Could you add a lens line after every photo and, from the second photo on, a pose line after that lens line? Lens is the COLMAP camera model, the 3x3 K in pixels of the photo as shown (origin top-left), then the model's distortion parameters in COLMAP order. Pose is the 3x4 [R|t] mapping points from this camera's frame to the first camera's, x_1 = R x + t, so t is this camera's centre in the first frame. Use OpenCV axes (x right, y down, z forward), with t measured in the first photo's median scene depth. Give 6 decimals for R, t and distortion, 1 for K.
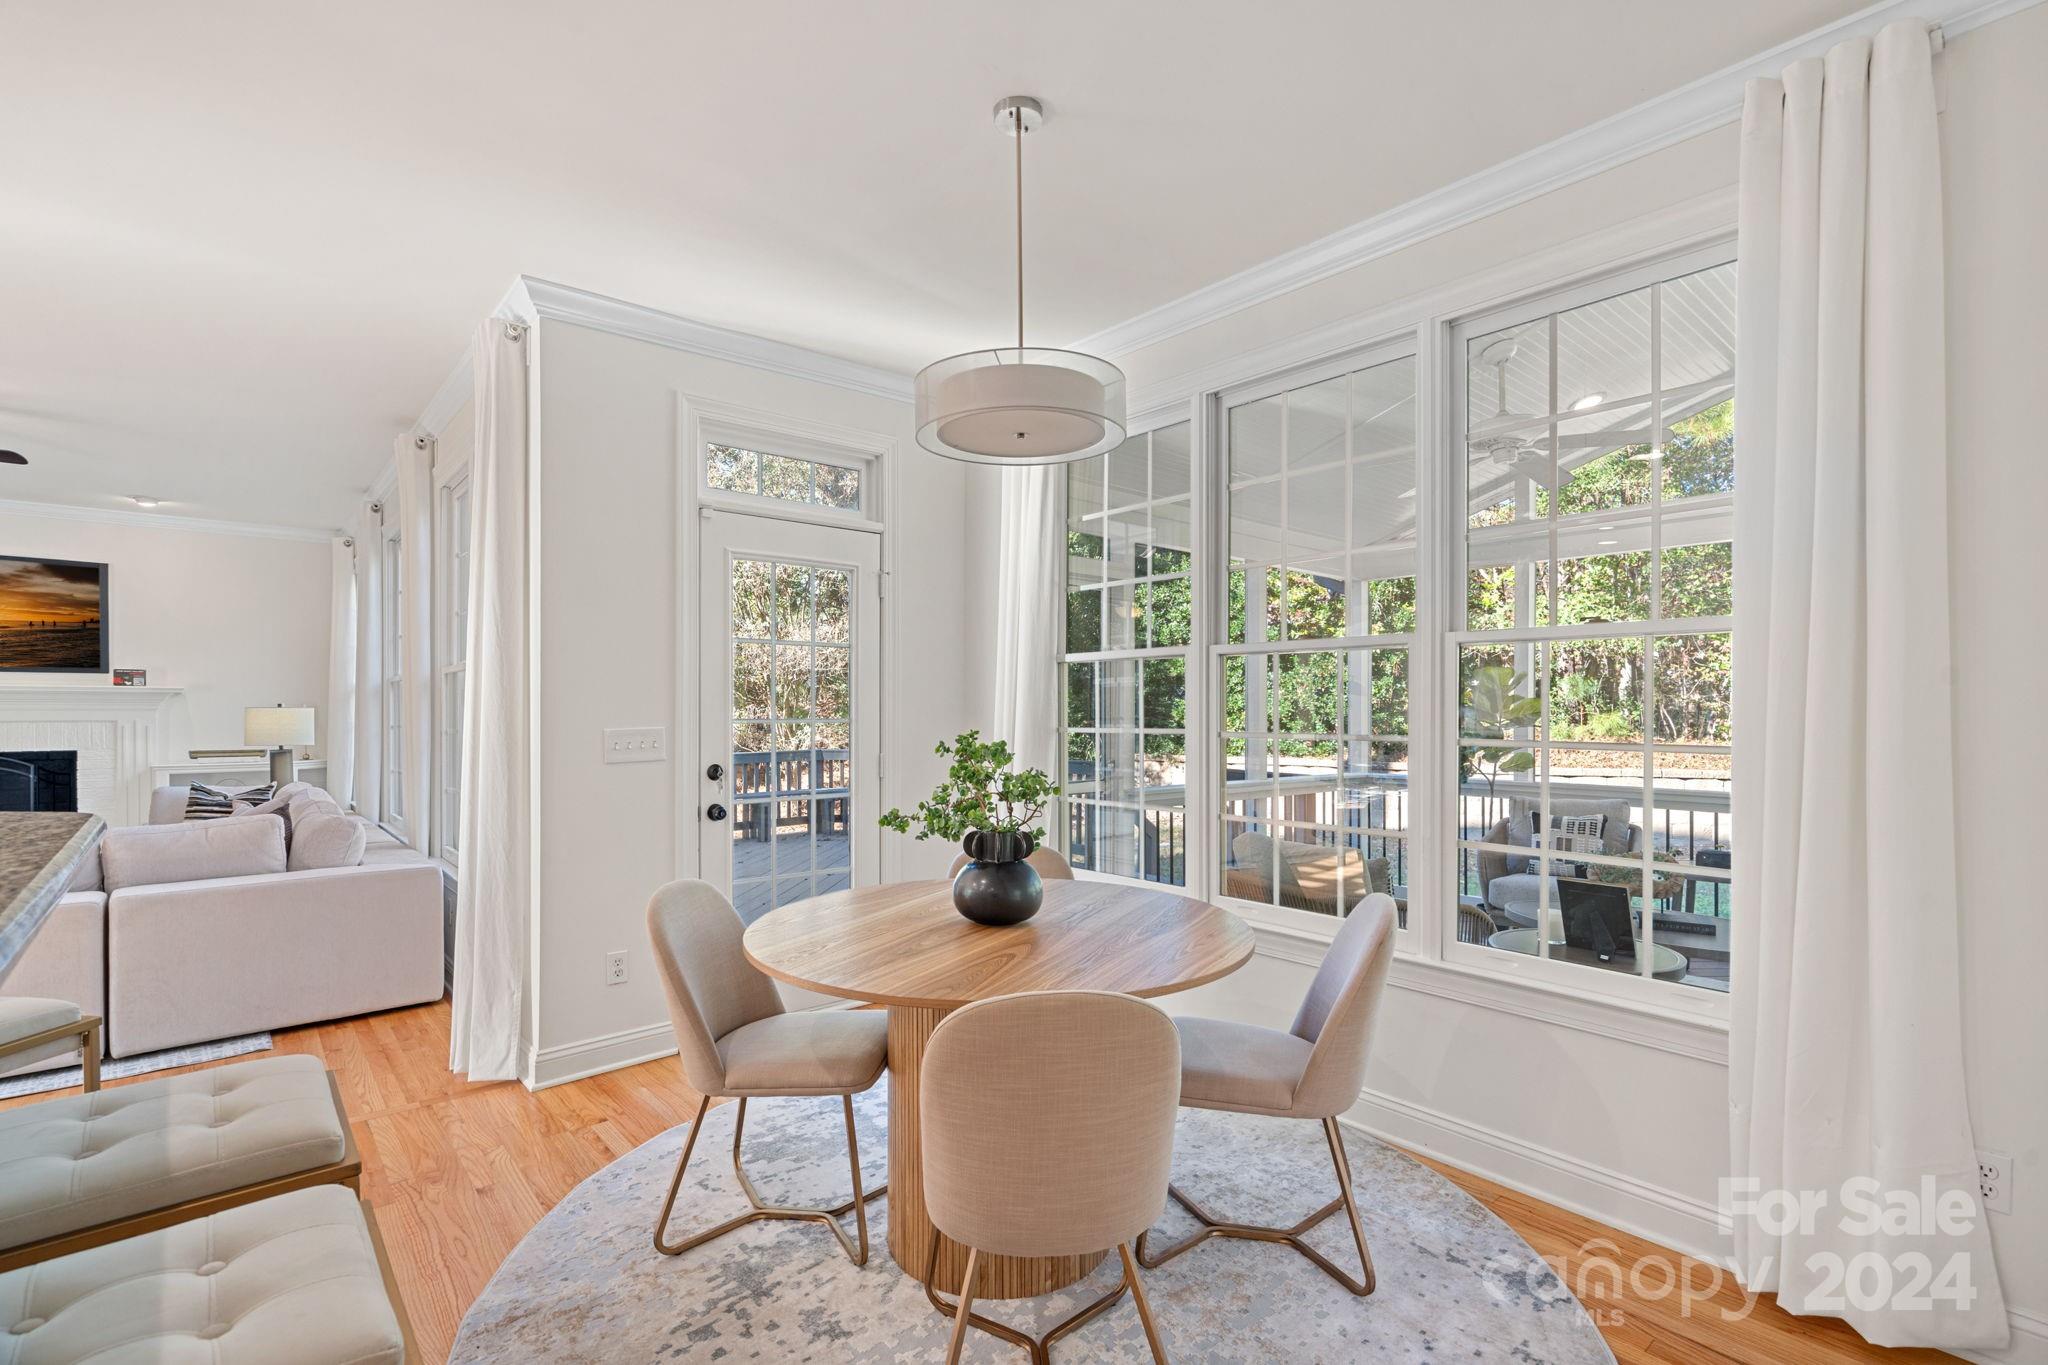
lens RADIAL K [[939.6, 0, 1034.3], [0, 939.6, 703.1], [0, 0, 1]] dist [-0.005902, 0.001704]
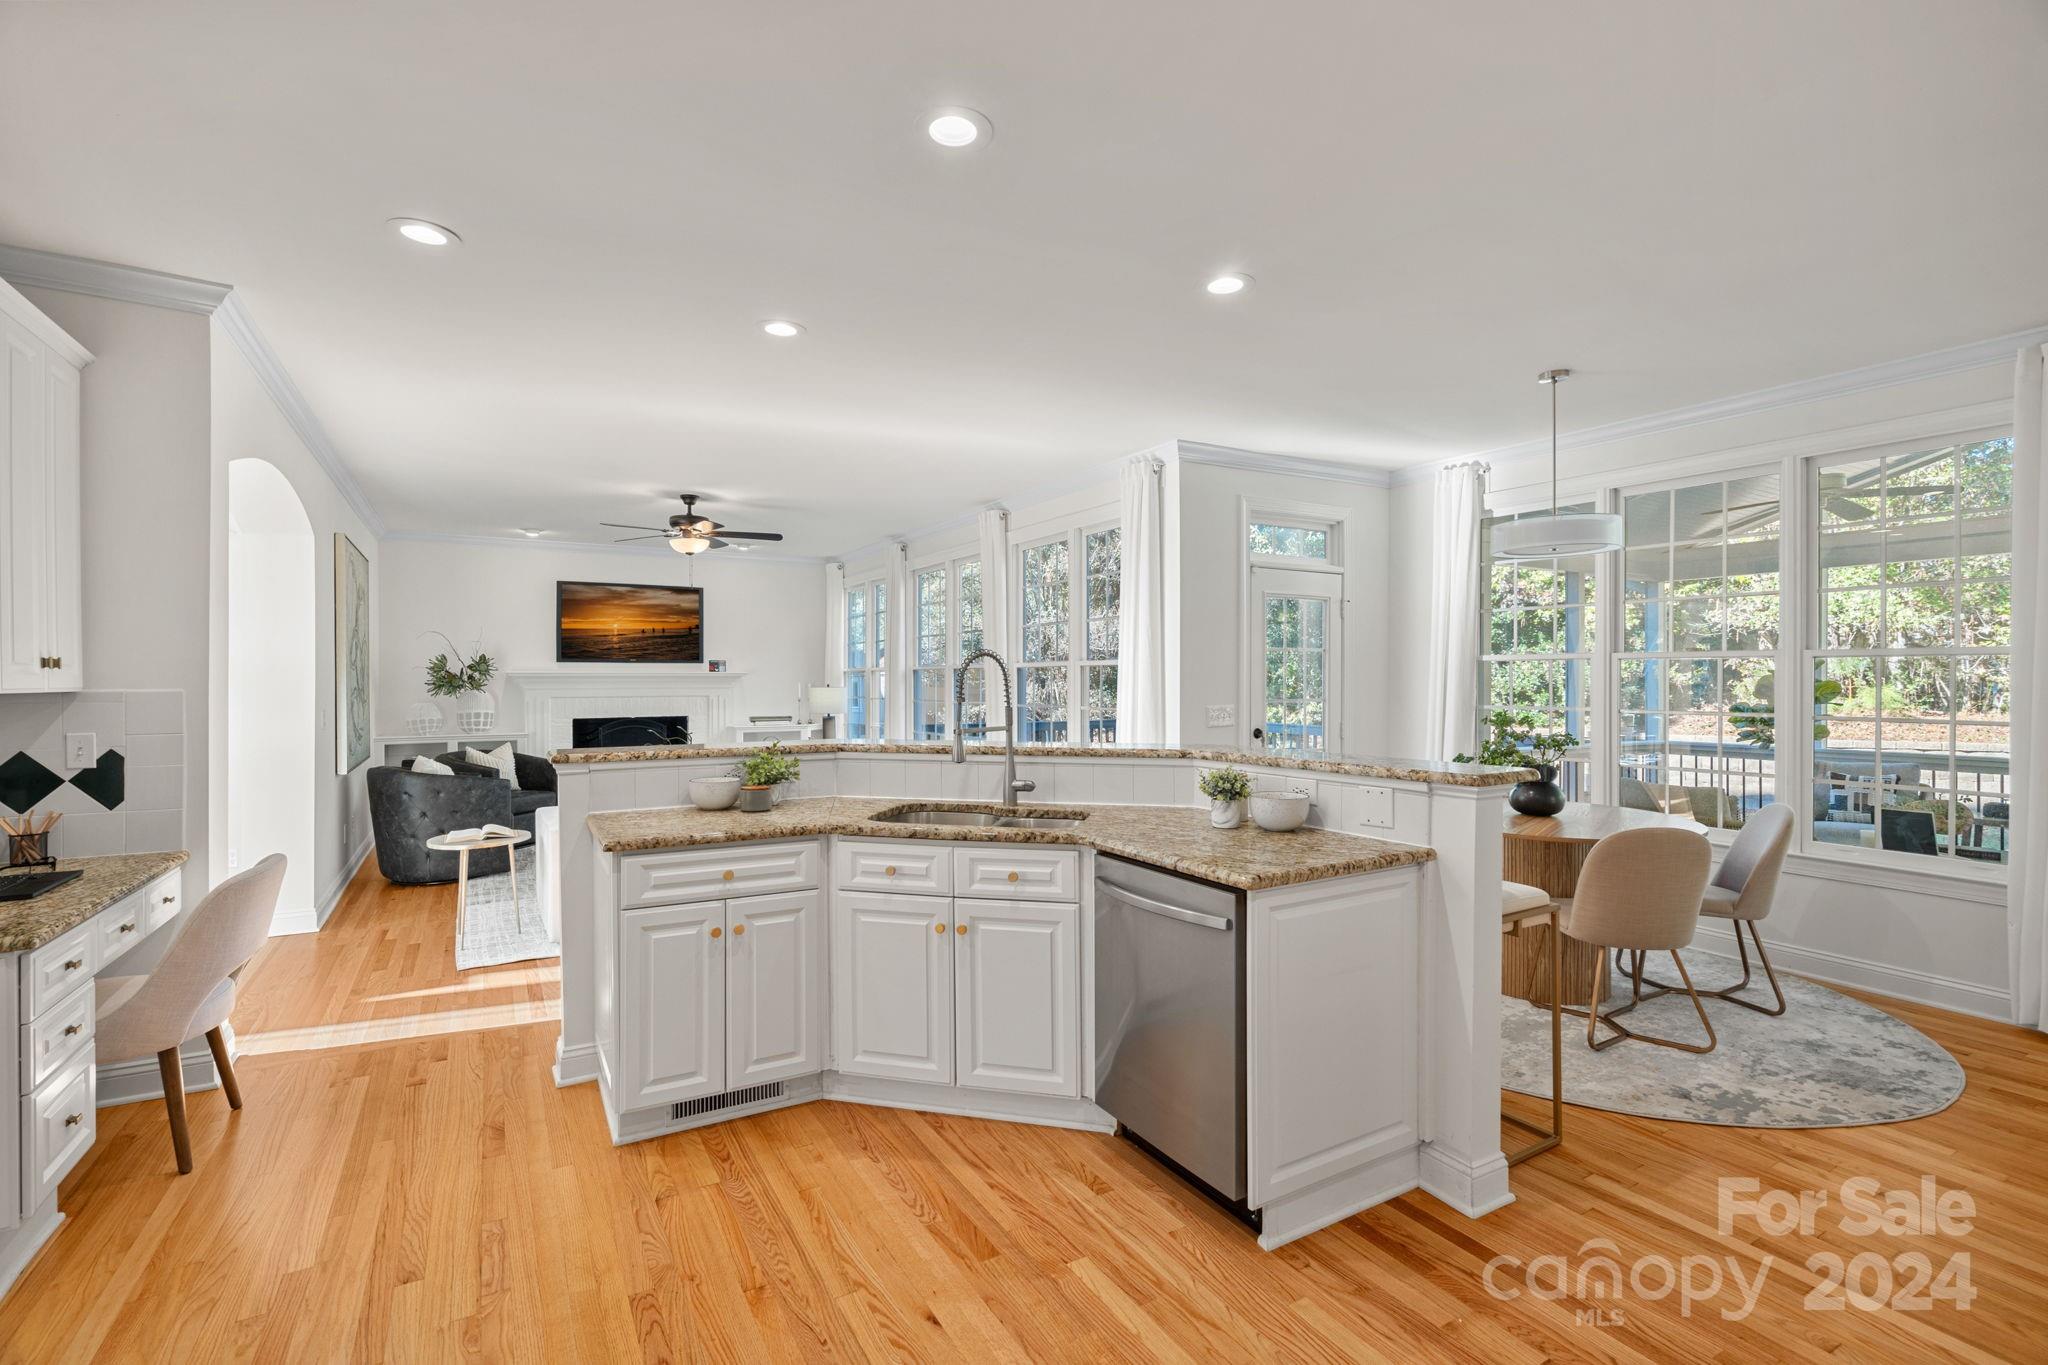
lens RADIAL K [[939.6, 0, 1017.5], [0, 939.6, 670.2], [0, 0, 1]] dist [-0.005902, 0.001704]
pose [[0.983087, -0.002945, -0.183113, -0.273195], [0.002735, 0.999995, -0.001397, -0.019229], [0.183116, 0.000872, 0.983091, -0.382229]]
